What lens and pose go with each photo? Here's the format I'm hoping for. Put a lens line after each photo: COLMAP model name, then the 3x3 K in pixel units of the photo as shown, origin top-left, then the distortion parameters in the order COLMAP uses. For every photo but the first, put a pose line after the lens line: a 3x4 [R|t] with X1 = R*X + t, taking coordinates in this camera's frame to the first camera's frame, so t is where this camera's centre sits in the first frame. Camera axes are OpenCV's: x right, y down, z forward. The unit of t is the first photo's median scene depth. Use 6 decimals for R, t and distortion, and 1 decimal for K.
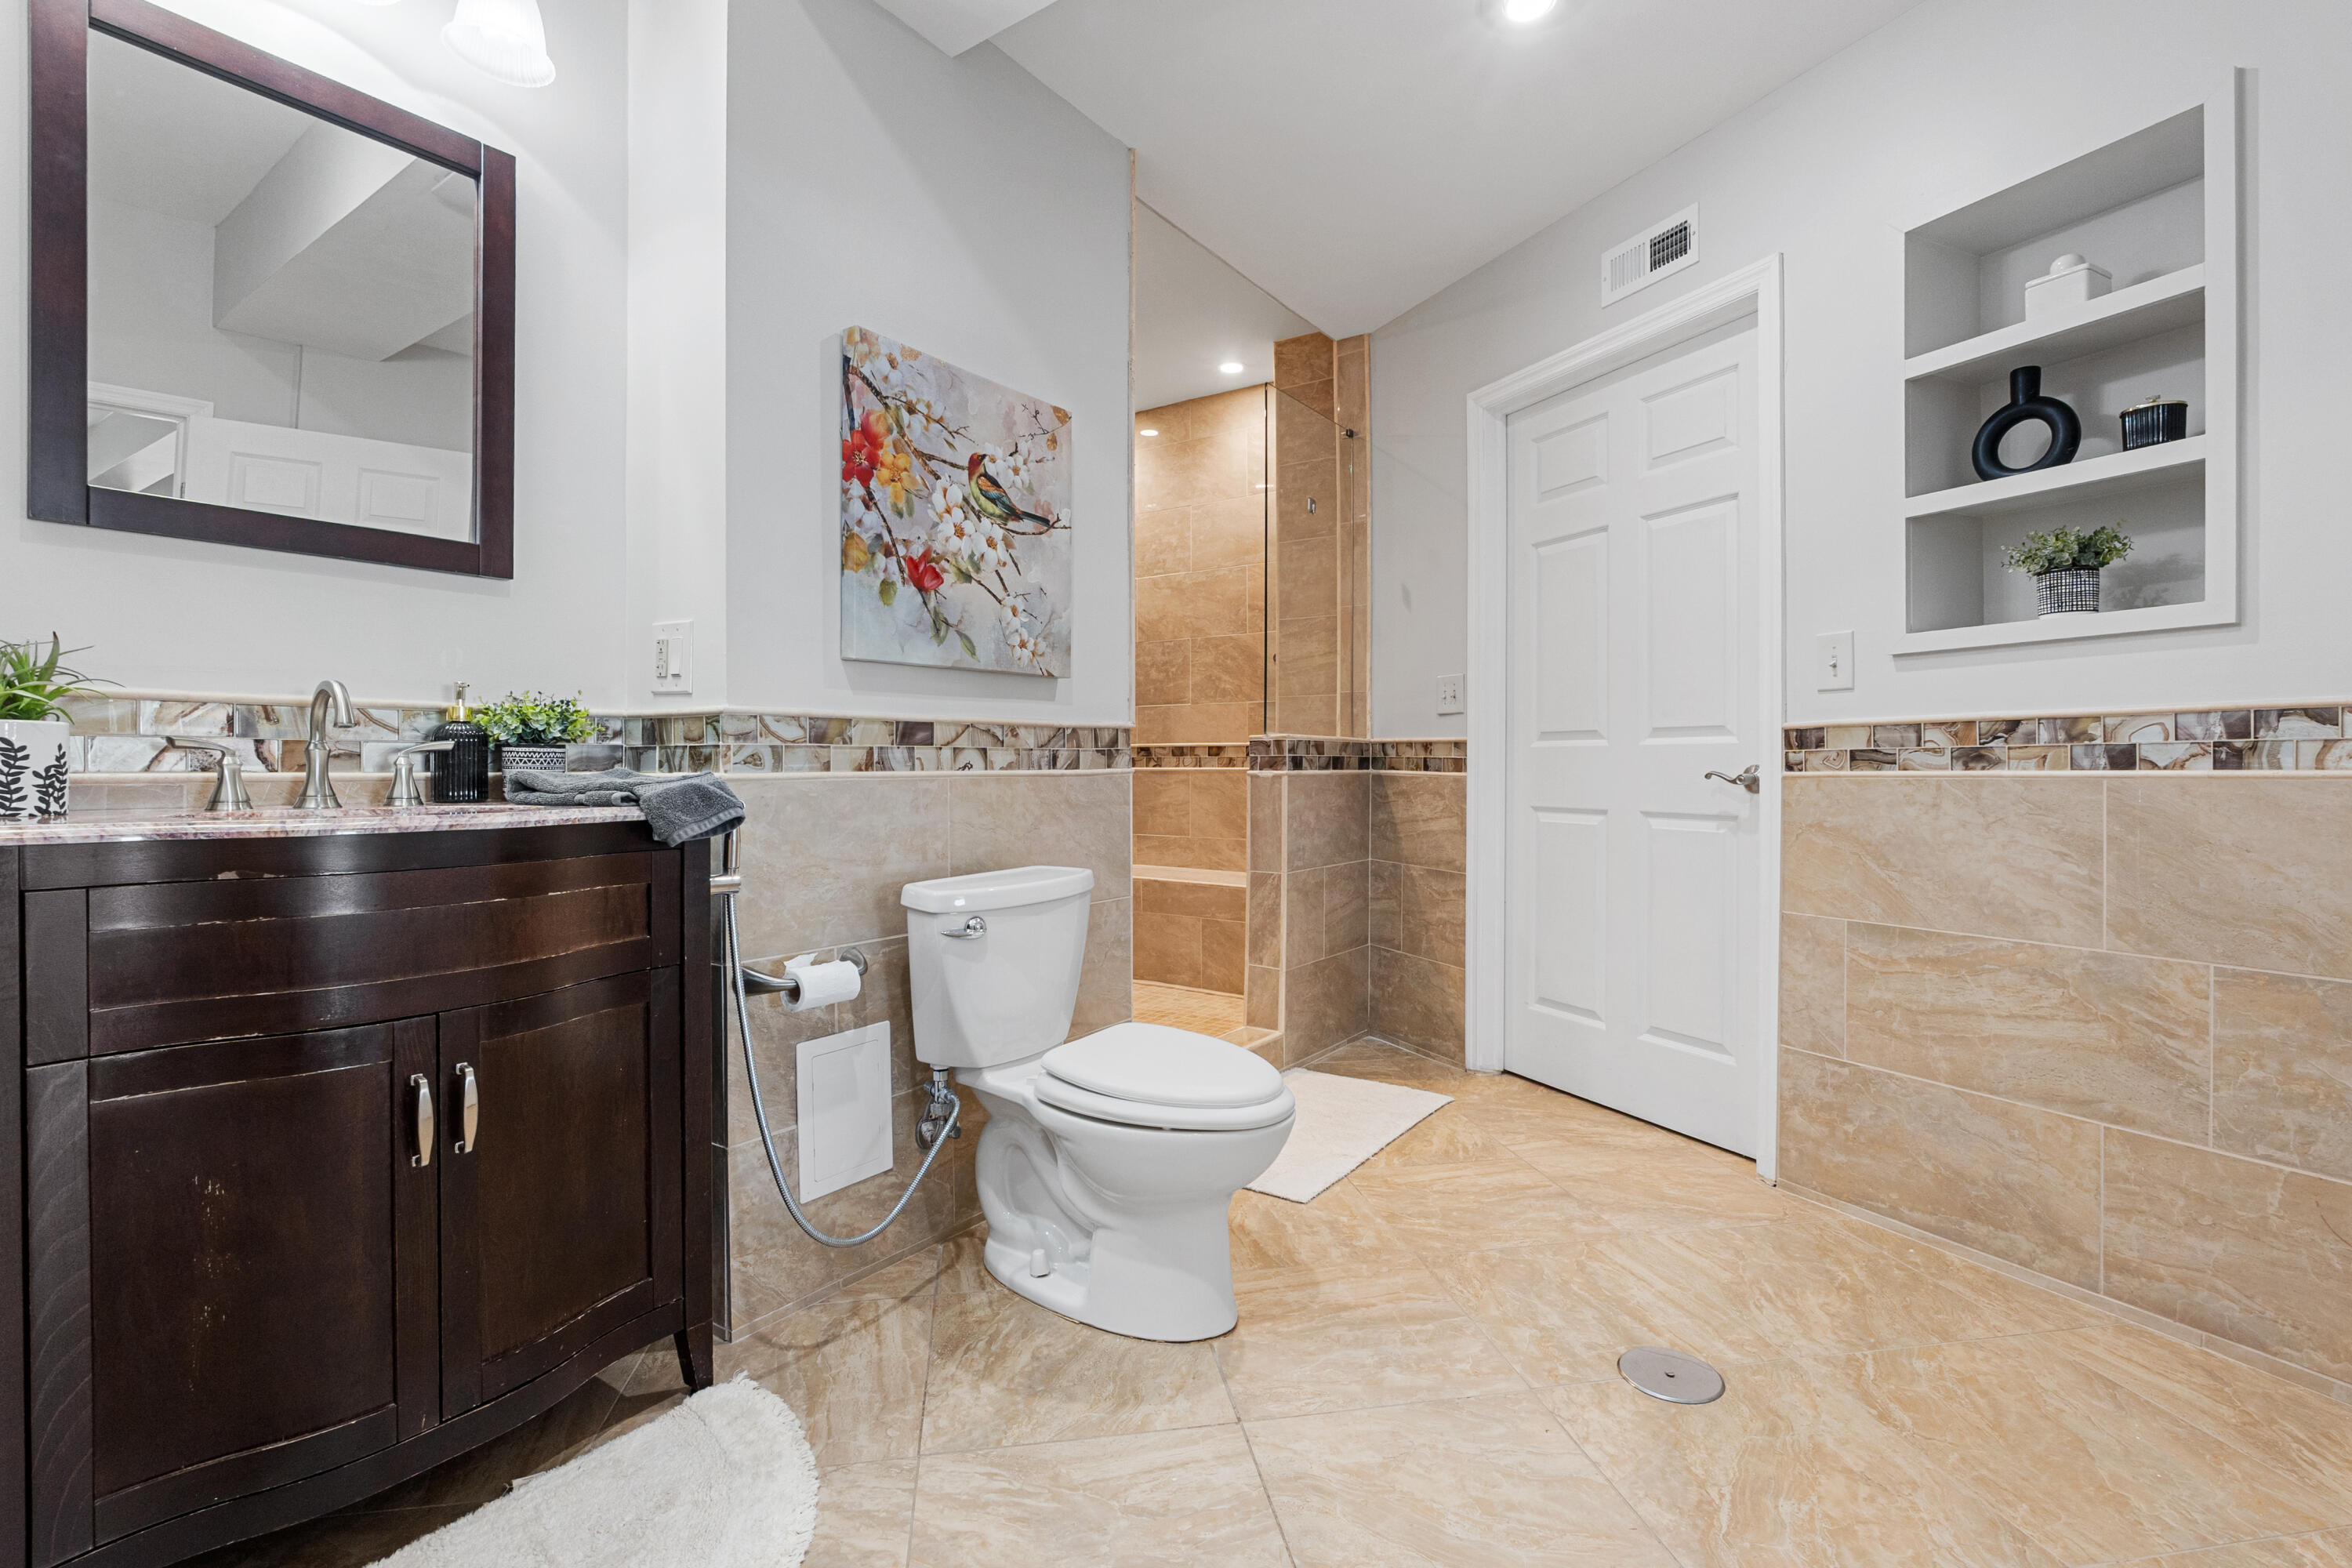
lens RADIAL K [[1071.8, 0, 1176.0], [0, 1071.8, 772.8], [0, 0, 1]] dist [-0.015578, 0.002655]
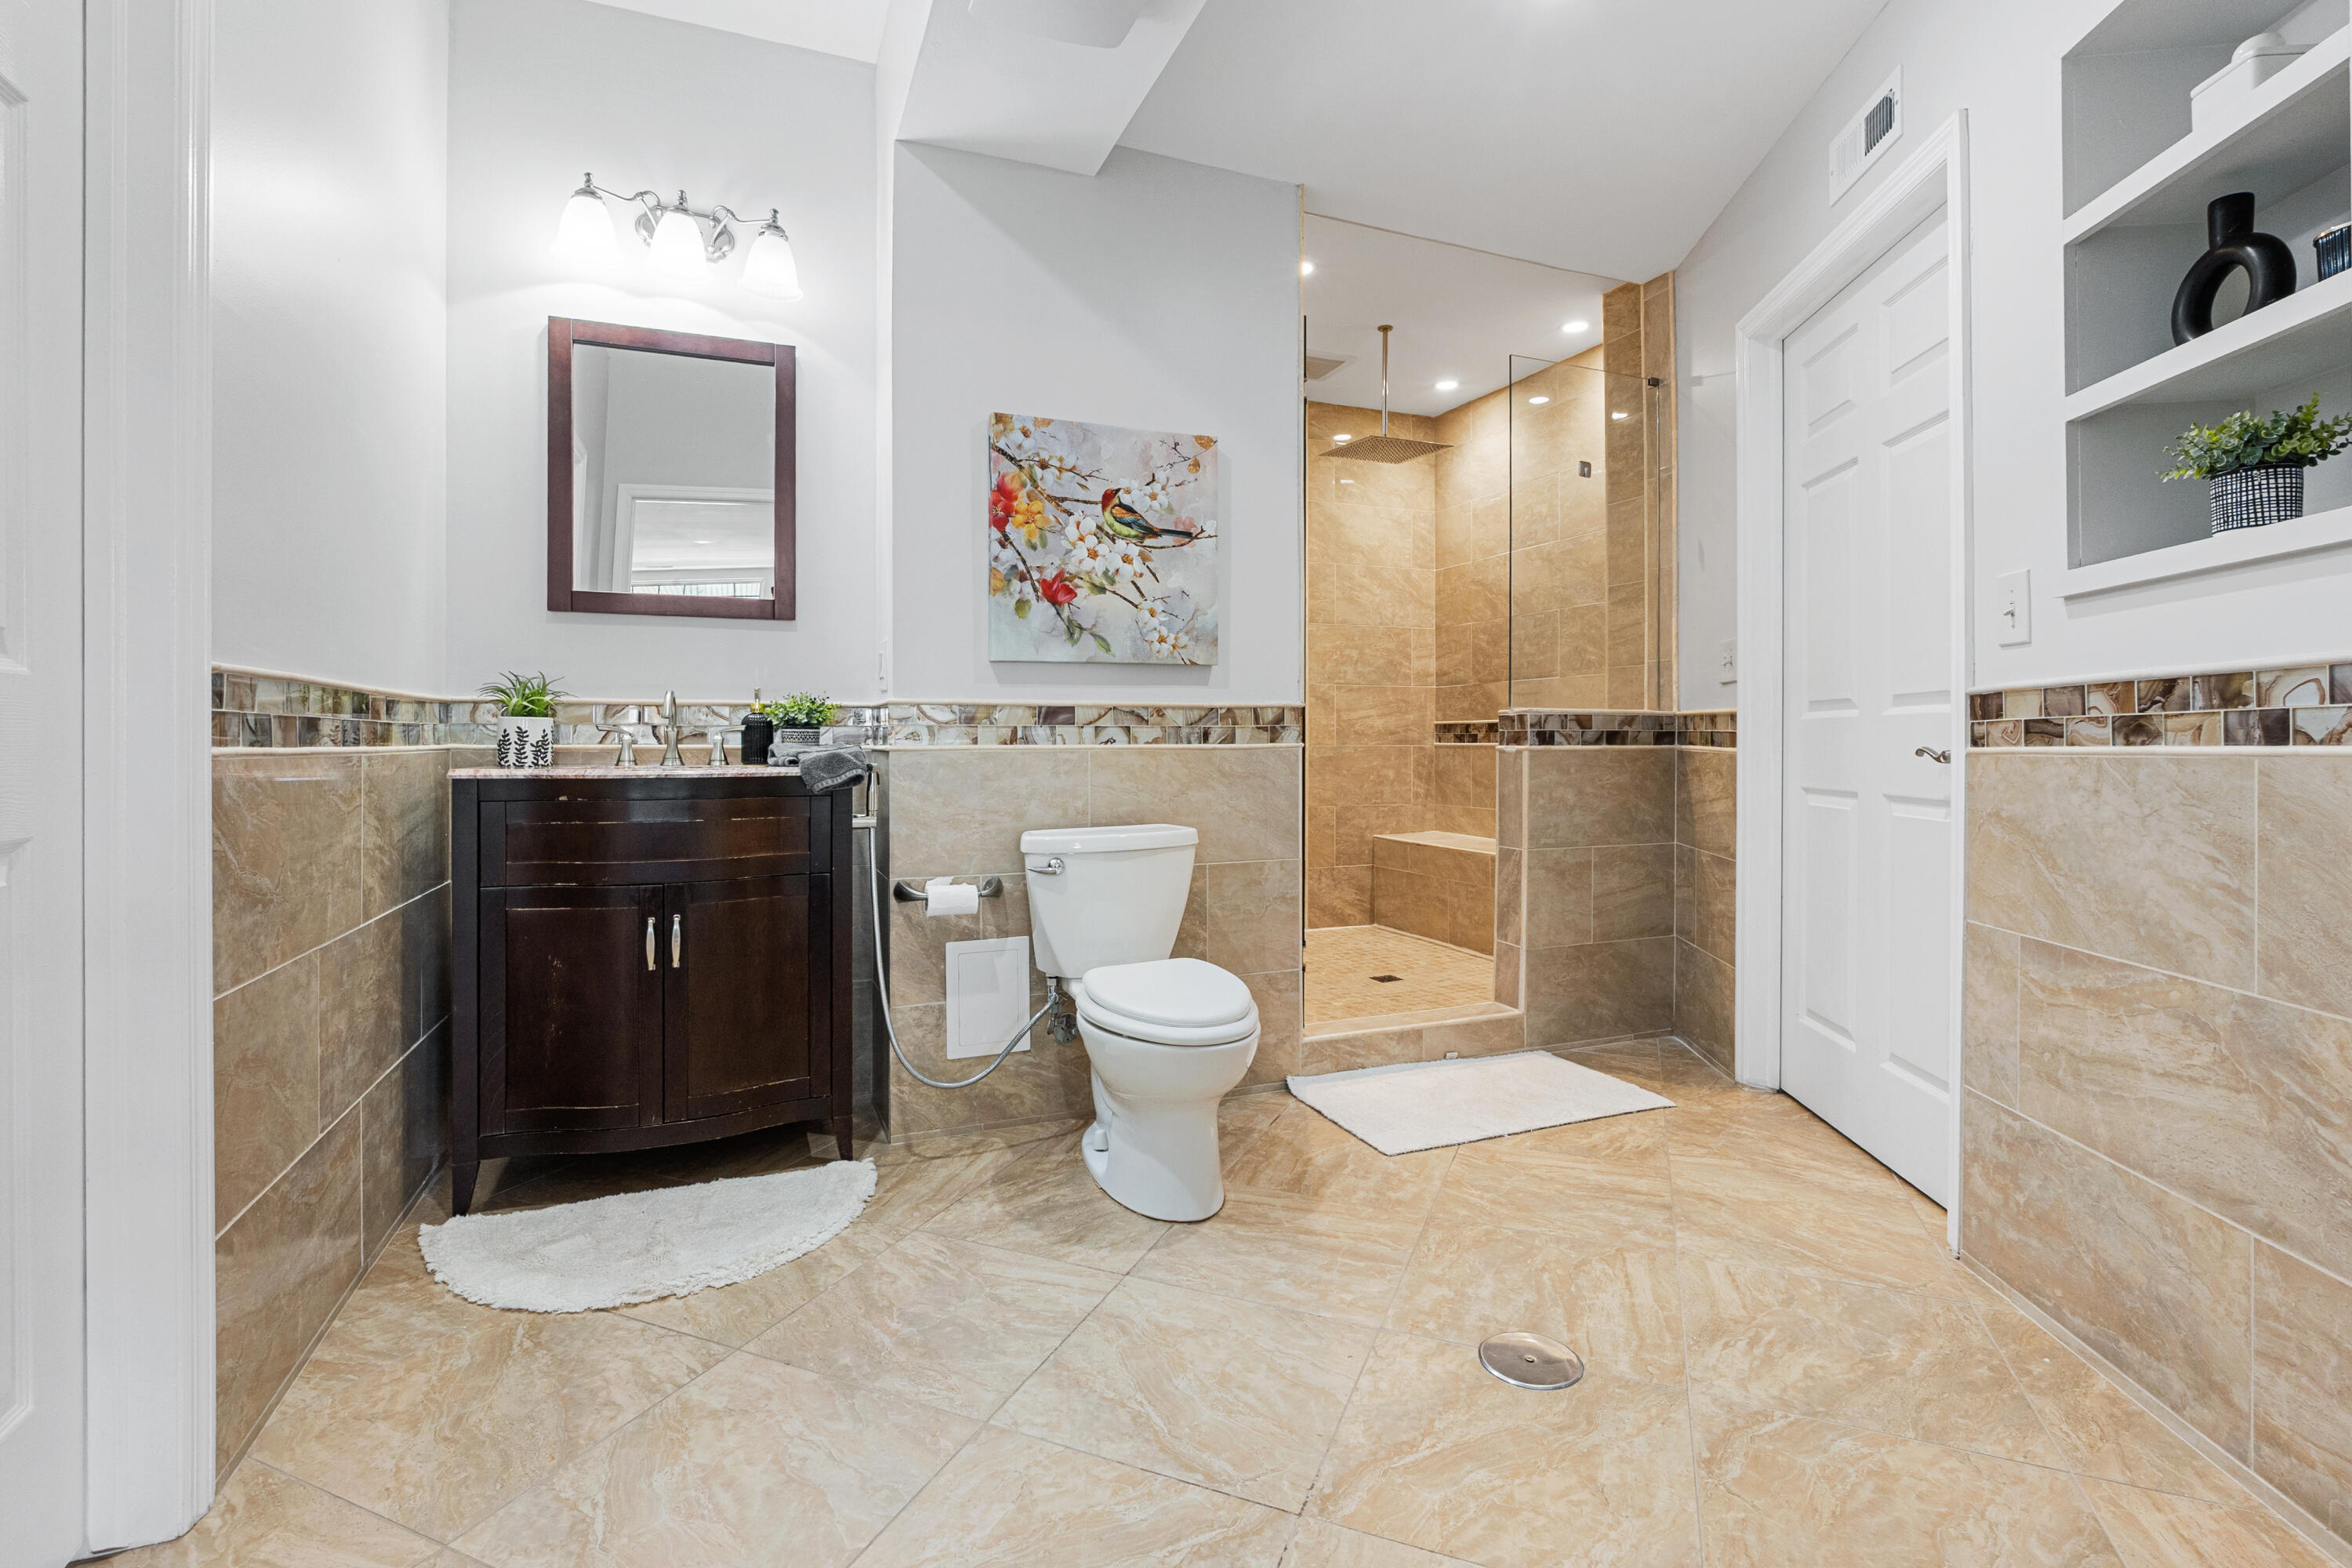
lens RADIAL K [[1071.8, 0, 1158.3], [0, 1071.8, 742.4], [0, 0, 1]] dist [-0.015578, 0.002655]
pose [[0.839933, 0.000202, -0.542690, 0.570544], [-0.003268, 0.999984, -0.004685, 0.001106], [0.542680, 0.005709, 0.839920, -0.012103]]
